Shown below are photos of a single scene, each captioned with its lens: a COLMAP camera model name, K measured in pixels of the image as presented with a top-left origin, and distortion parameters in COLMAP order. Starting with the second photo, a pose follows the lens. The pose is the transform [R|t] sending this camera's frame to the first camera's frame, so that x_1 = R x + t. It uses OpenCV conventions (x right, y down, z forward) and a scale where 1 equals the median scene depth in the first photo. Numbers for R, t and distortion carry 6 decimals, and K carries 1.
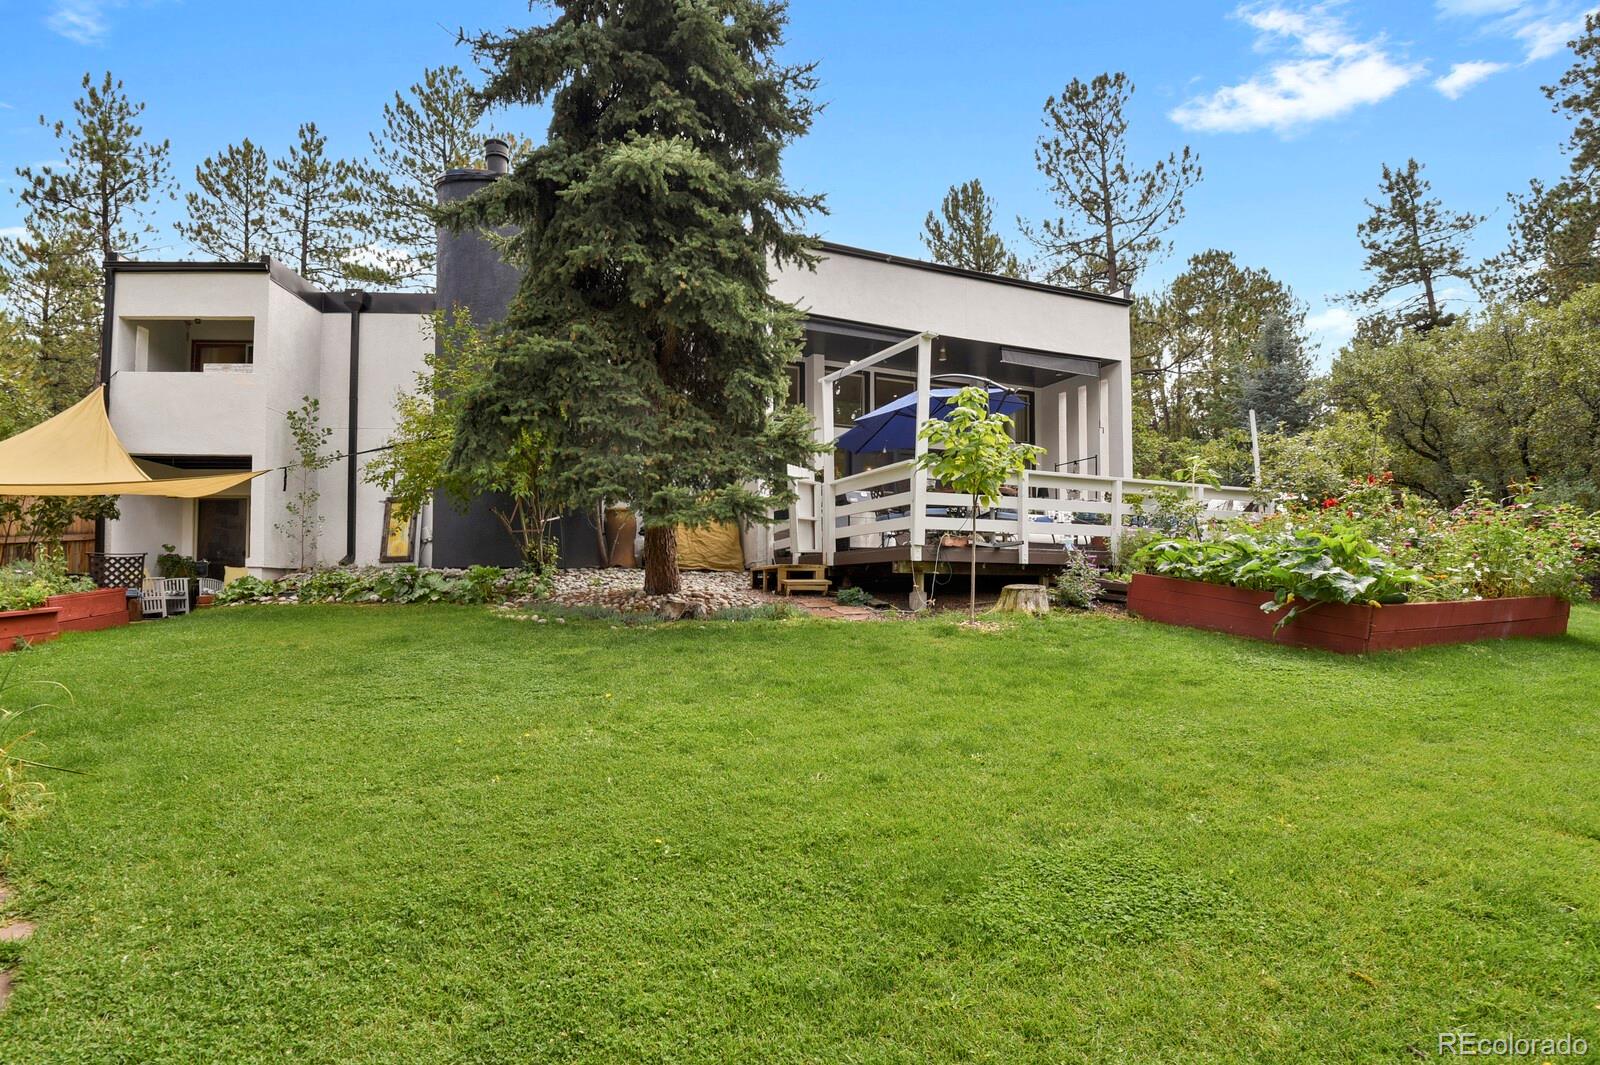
lens RADIAL K [[805.1, 0, 796.4], [0, 805.1, 570.9], [0, 0, 1]] dist [-0.017293, -0.006586]
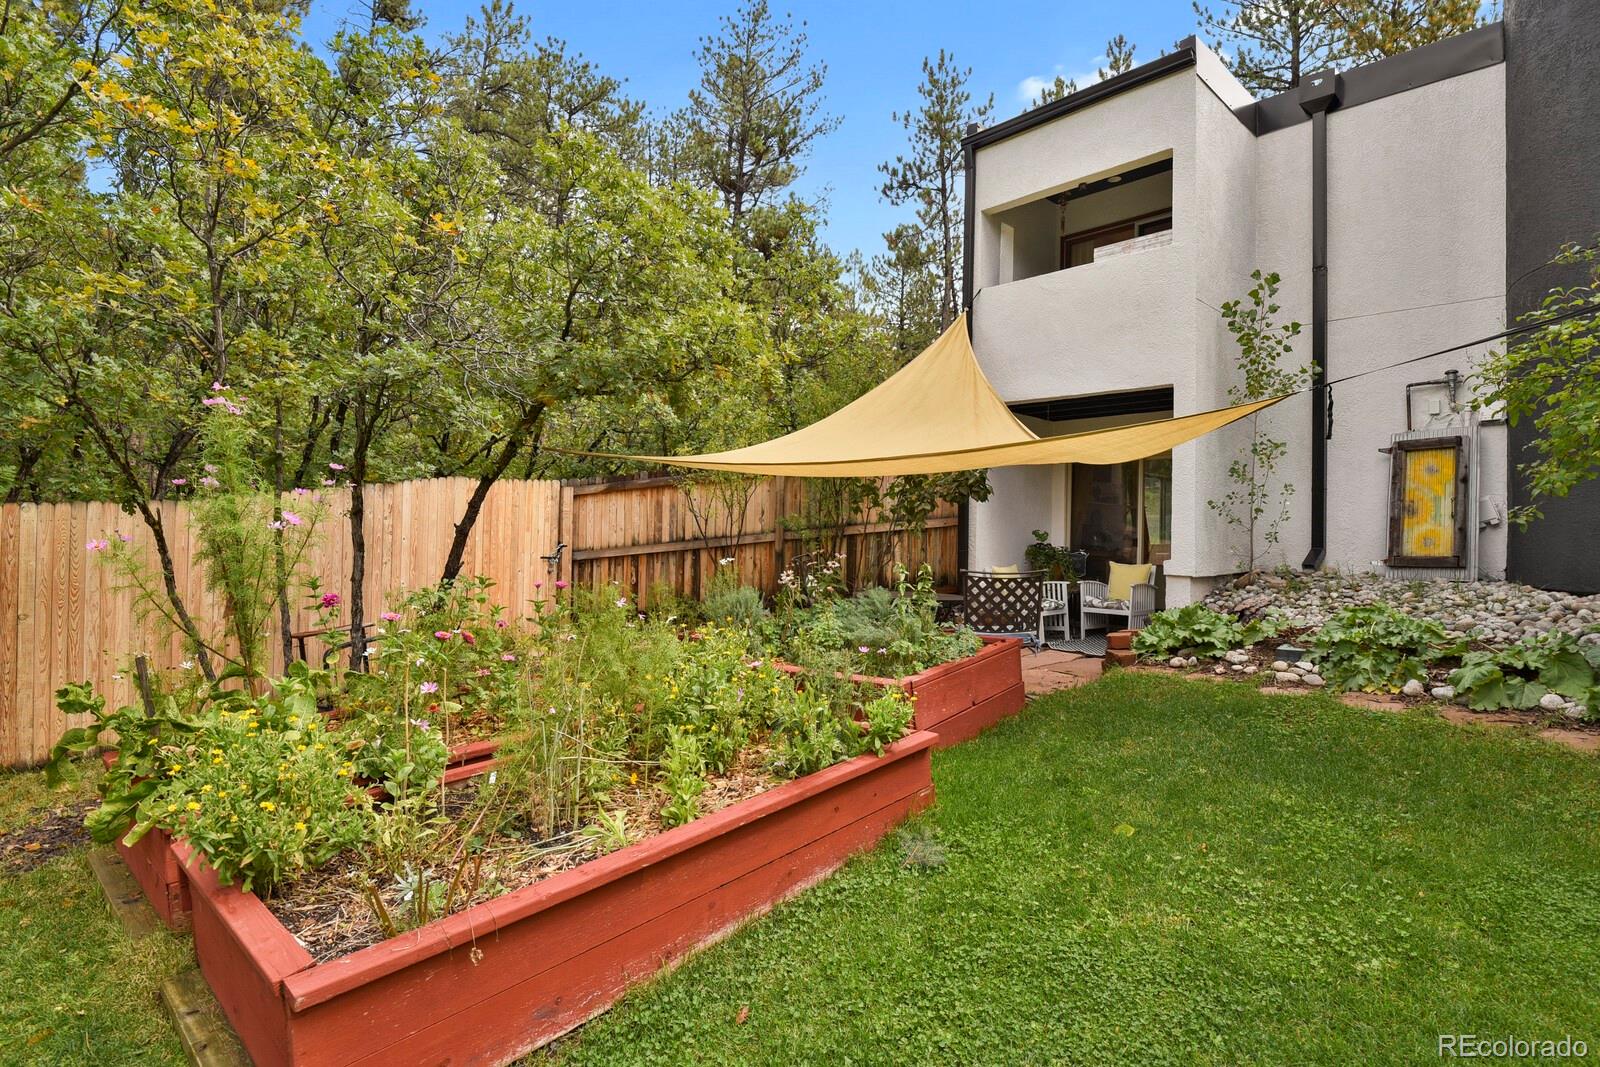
lens RADIAL K [[805.1, 0, 800.9], [0, 805.1, 527.5], [0, 0, 1]] dist [-0.017293, -0.006586]
pose [[0.631599, 0.009329, -0.775239, -0.375220], [0.002969, 0.999891, 0.014451, -0.046936], [0.775289, -0.011429, 0.631503, 0.390674]]
